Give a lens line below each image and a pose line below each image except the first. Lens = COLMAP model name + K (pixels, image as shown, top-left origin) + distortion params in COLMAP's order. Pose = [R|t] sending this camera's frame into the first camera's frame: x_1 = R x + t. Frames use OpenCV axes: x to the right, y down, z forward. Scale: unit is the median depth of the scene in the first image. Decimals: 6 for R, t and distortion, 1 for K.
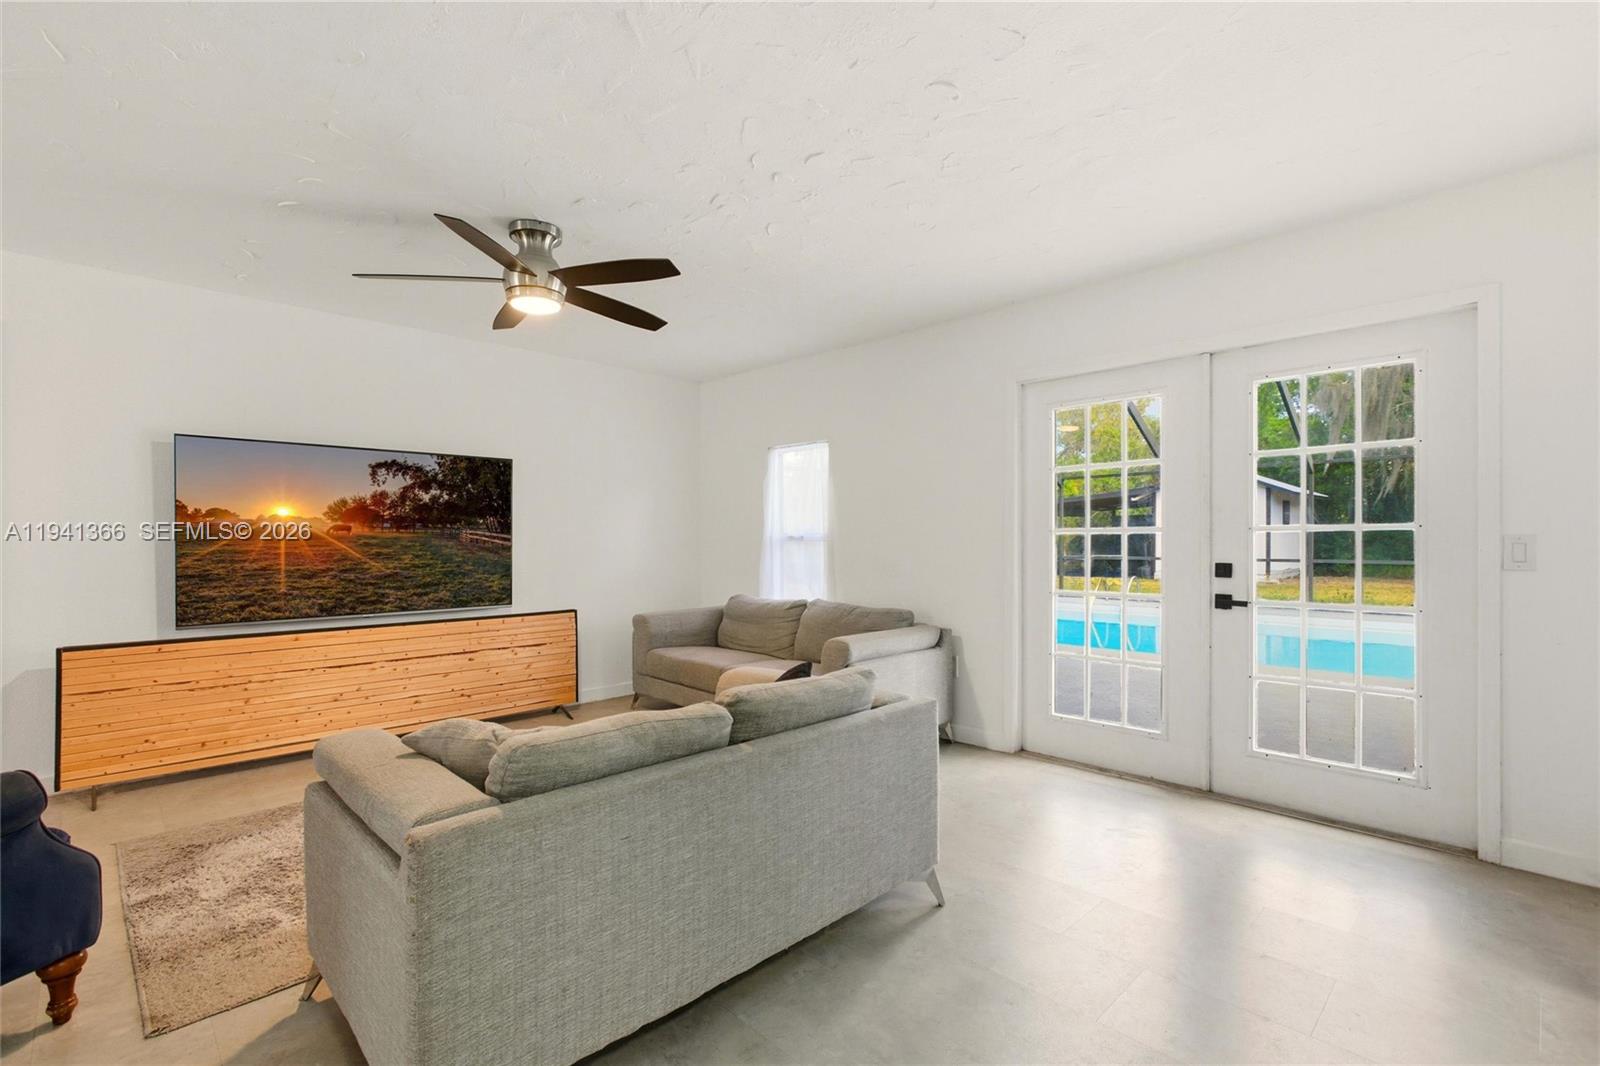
lens RADIAL K [[731.2, 0, 810.4], [0, 731.2, 545.4], [0, 0, 1]] dist [0.003307, 0.000767]
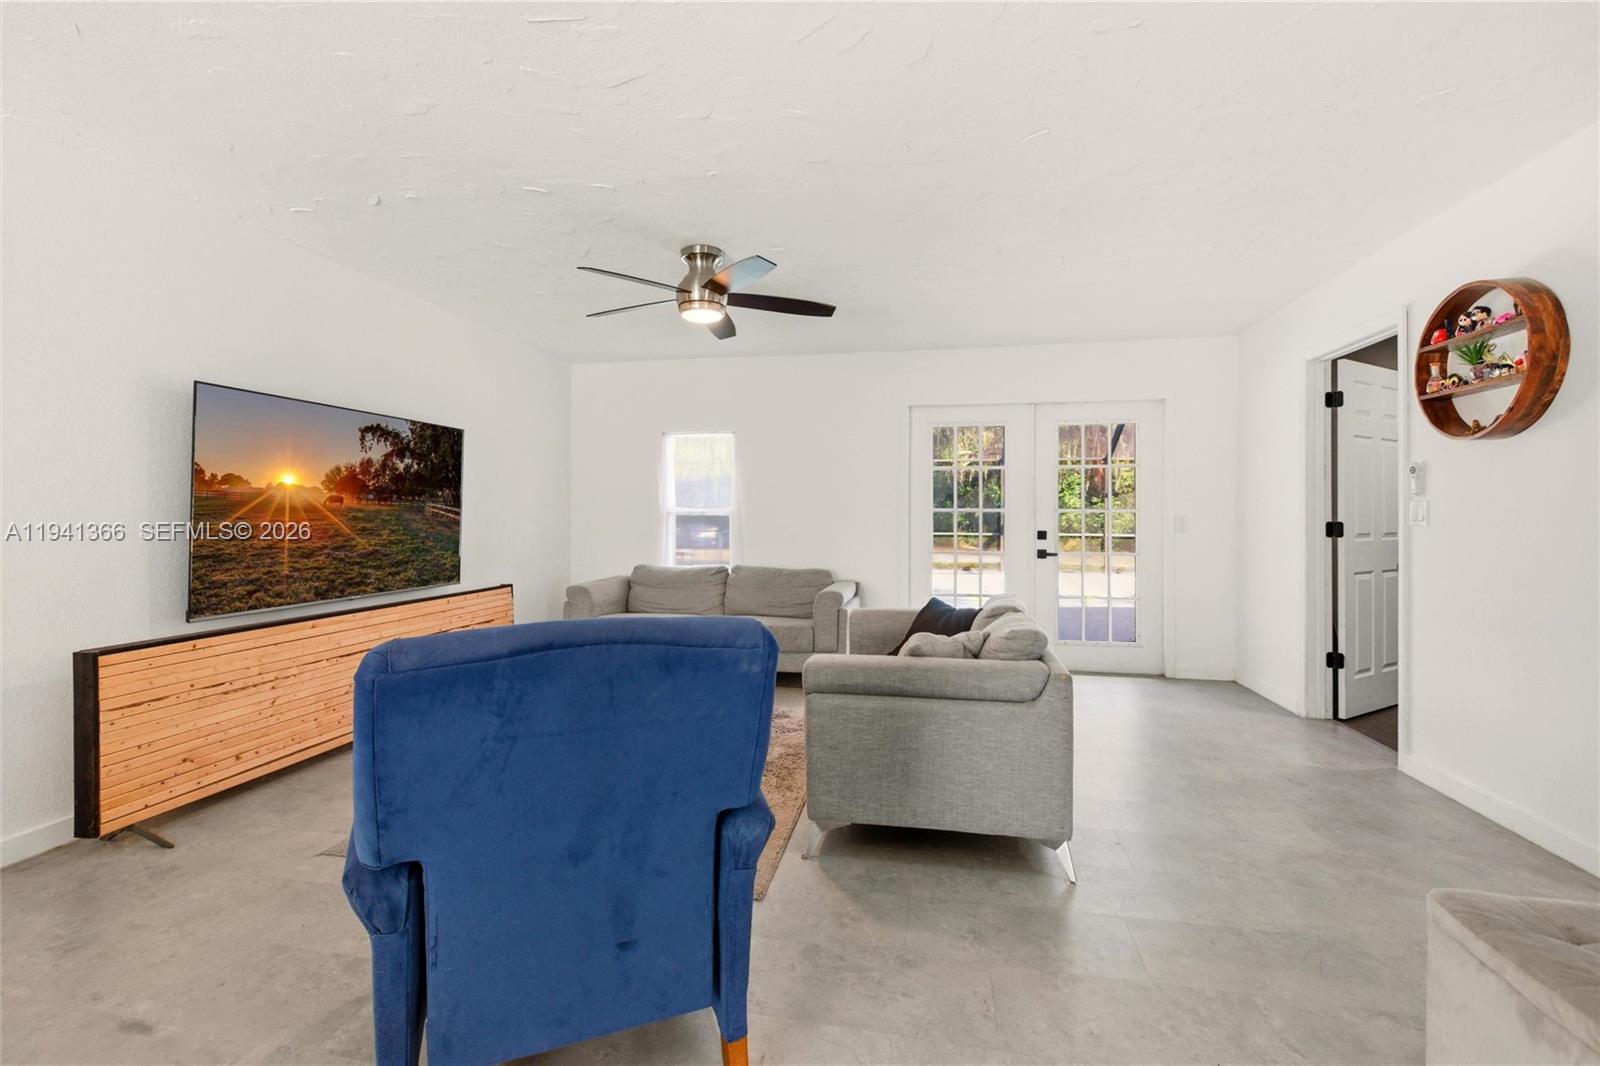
lens RADIAL K [[731.2, 0, 836.3], [0, 731.2, 514.5], [0, 0, 1]] dist [0.003307, 0.000767]
pose [[0.811218, 0.005597, 0.584716, -0.665601], [-0.001068, 0.999967, -0.008090, 0.000932], [-0.584742, 0.005938, 0.811197, -0.064269]]
